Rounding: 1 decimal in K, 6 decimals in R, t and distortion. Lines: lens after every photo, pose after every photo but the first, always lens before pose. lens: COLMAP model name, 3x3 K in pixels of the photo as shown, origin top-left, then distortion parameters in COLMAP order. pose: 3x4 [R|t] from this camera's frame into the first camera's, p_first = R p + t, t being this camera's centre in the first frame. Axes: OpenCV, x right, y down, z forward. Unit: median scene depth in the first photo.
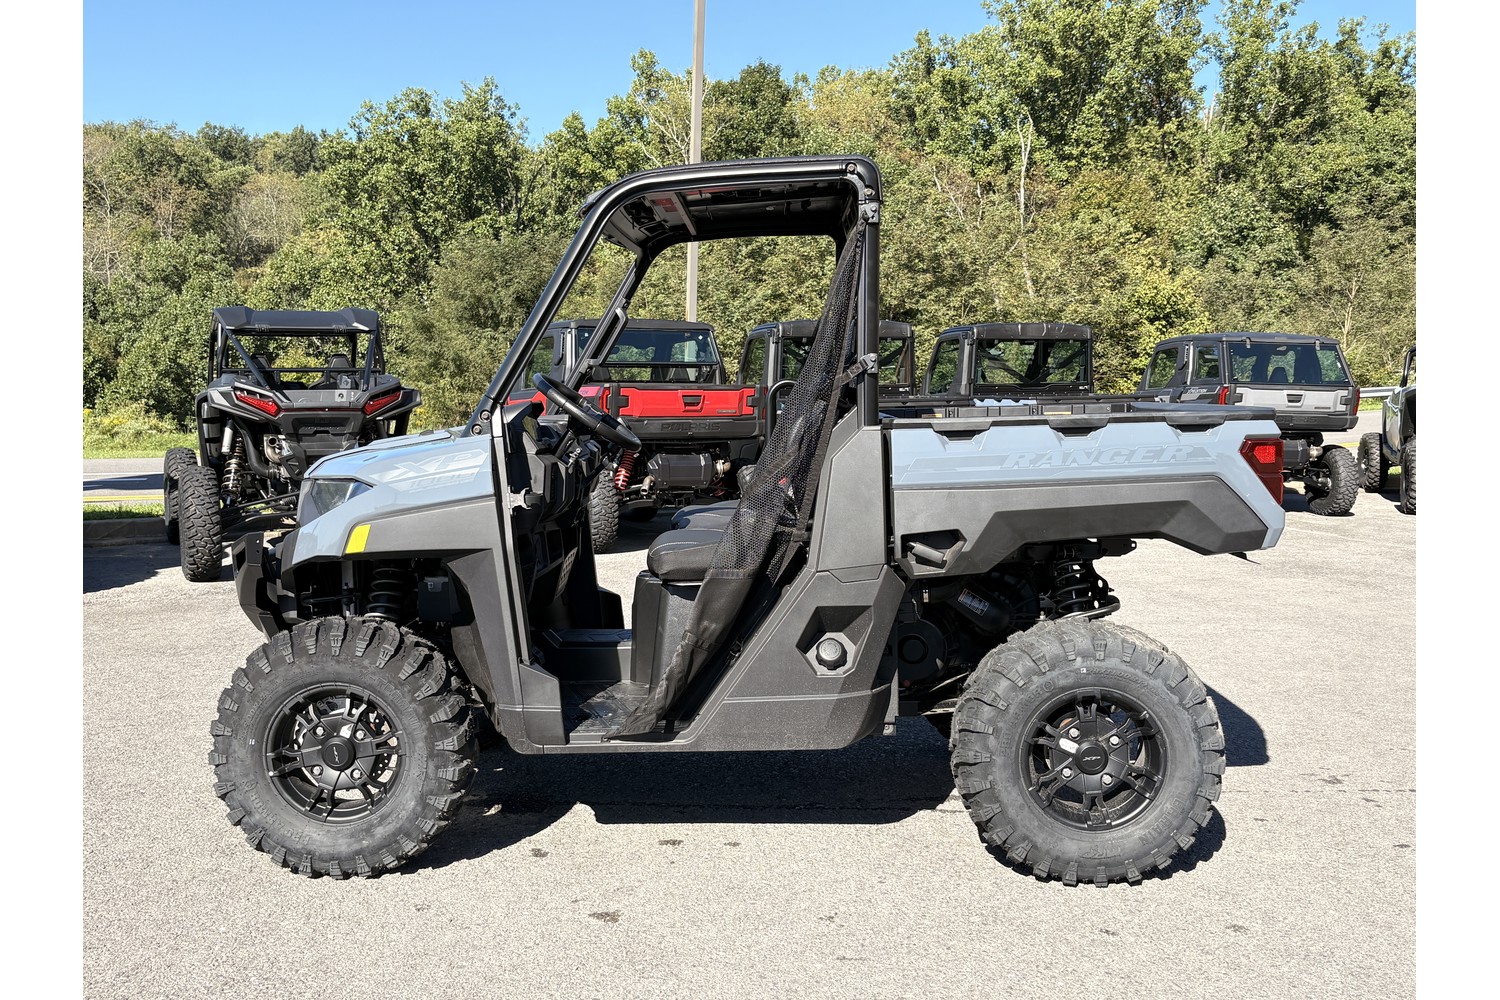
lens RADIAL K [[1393.9, 0, 746.1], [0, 1393.9, 495.5], [0, 0, 1]] dist [0.106727, -0.283808]
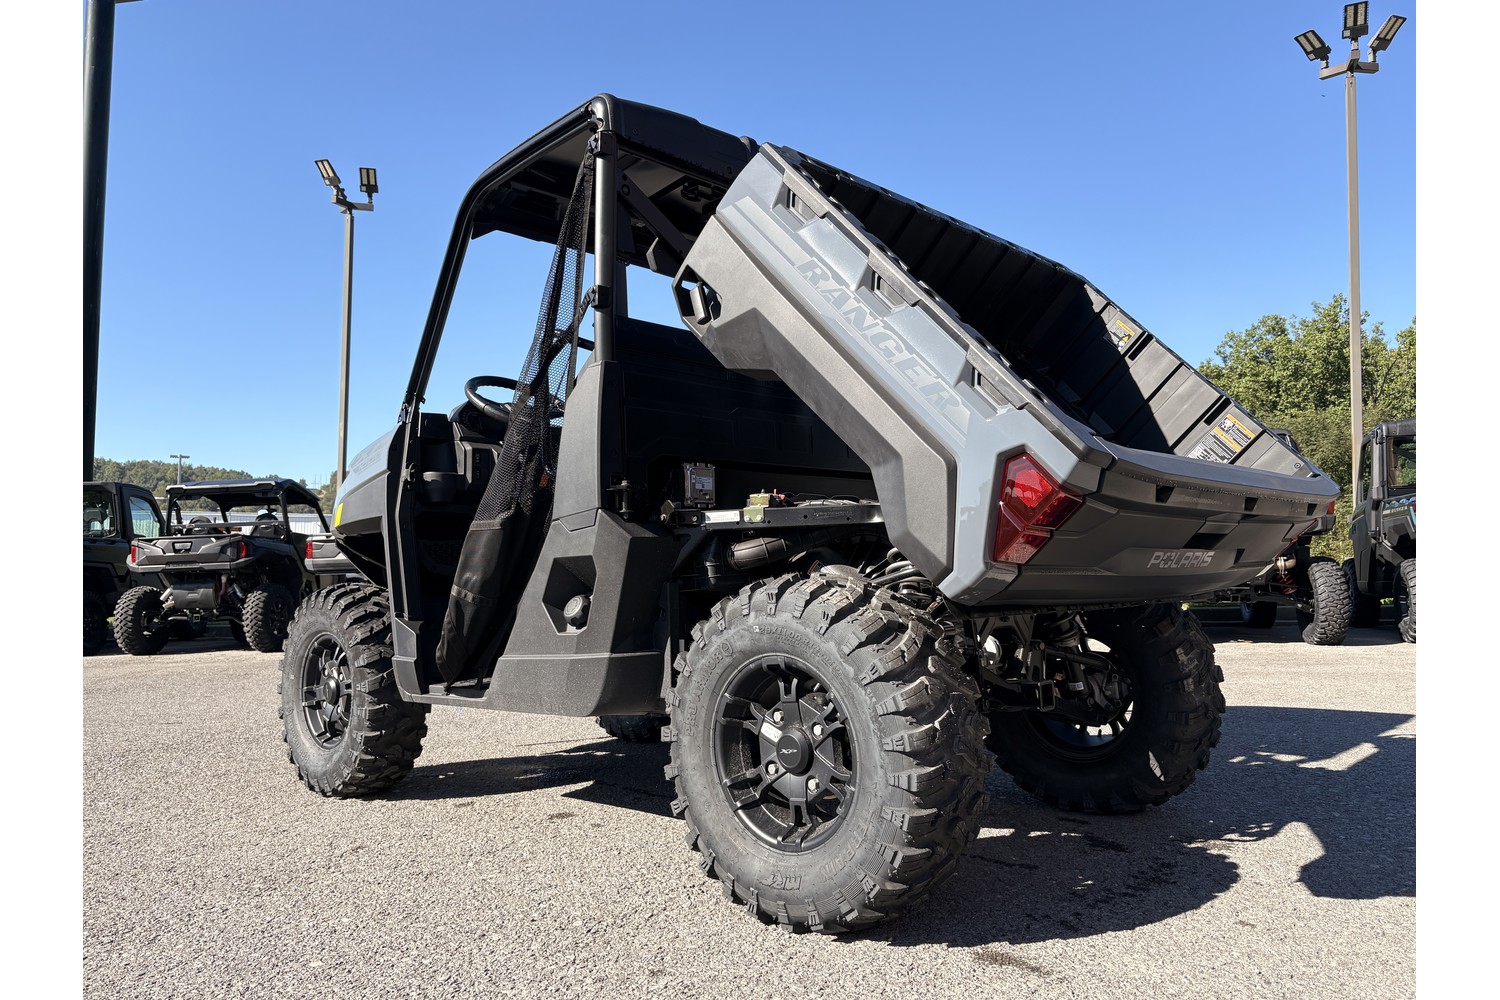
lens RADIAL K [[1040.0, 0, 742.7], [0, 1040.0, 494.9], [0, 0, 1]] dist [0.001117, 0.038891]
pose [[0.743748, -0.068474, -0.664944, 0.596169], [-0.026810, 0.990884, -0.132026, 0.122140], [0.667922, 0.116021, 0.735132, 0.542437]]
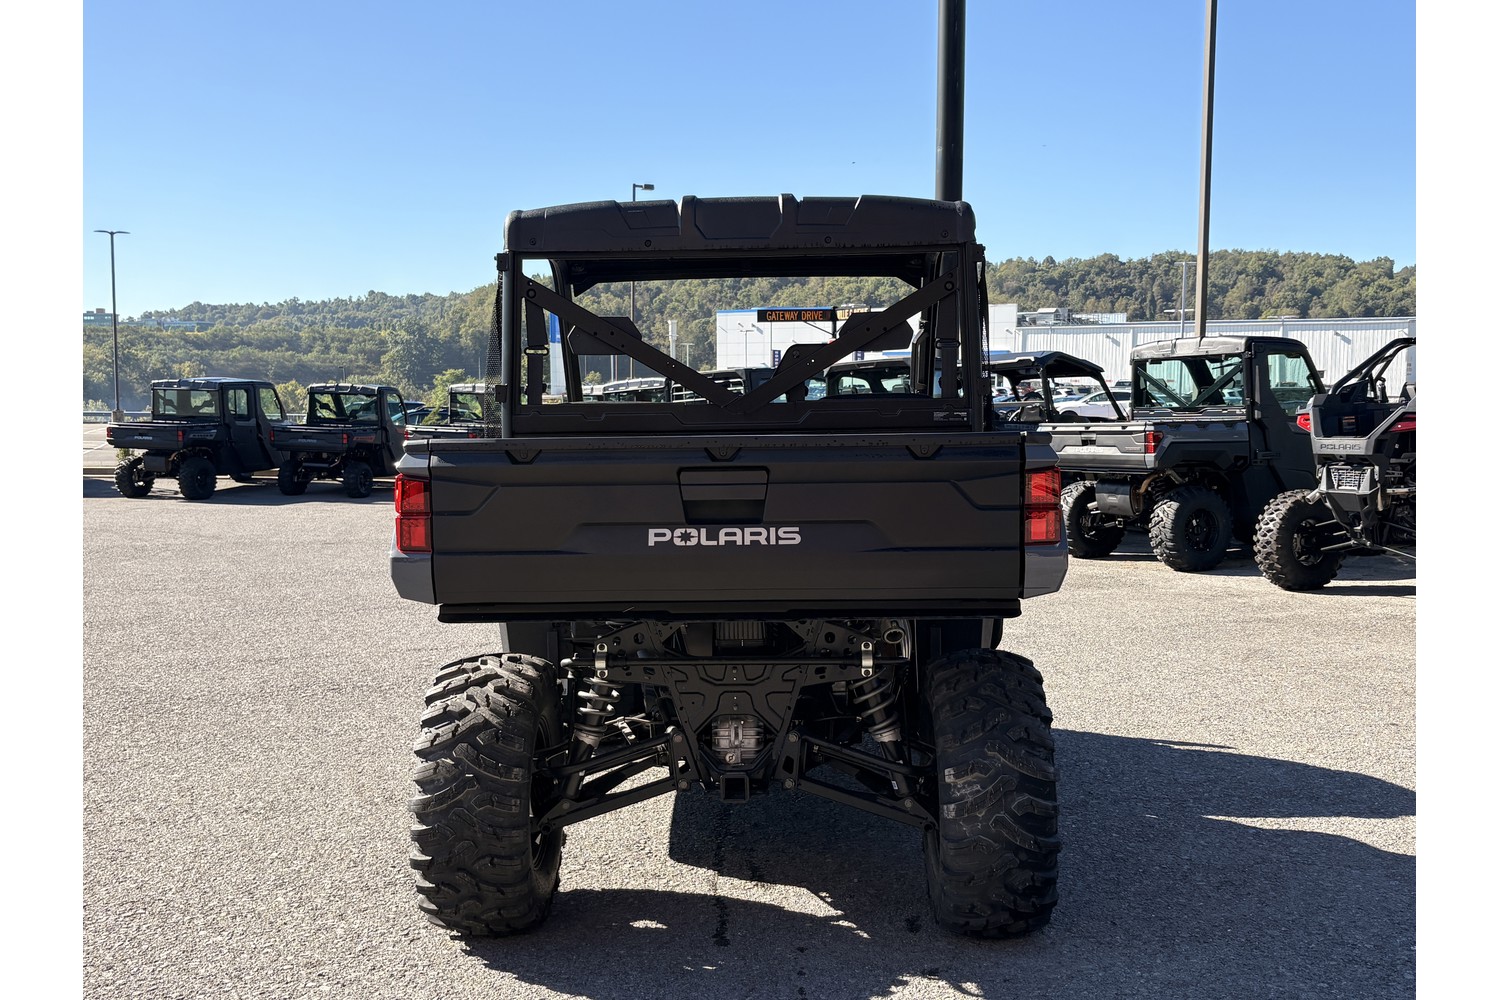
lens RADIAL K [[1393.9, 0, 746.1], [0, 1393.9, 495.5], [0, 0, 1]] dist [0.106727, -0.283808]
pose [[-0.009689, 0.056715, -0.998343, 1.191053], [-0.062234, 0.996421, 0.057210, -0.086647], [0.998015, 0.062686, -0.006124, 1.166122]]
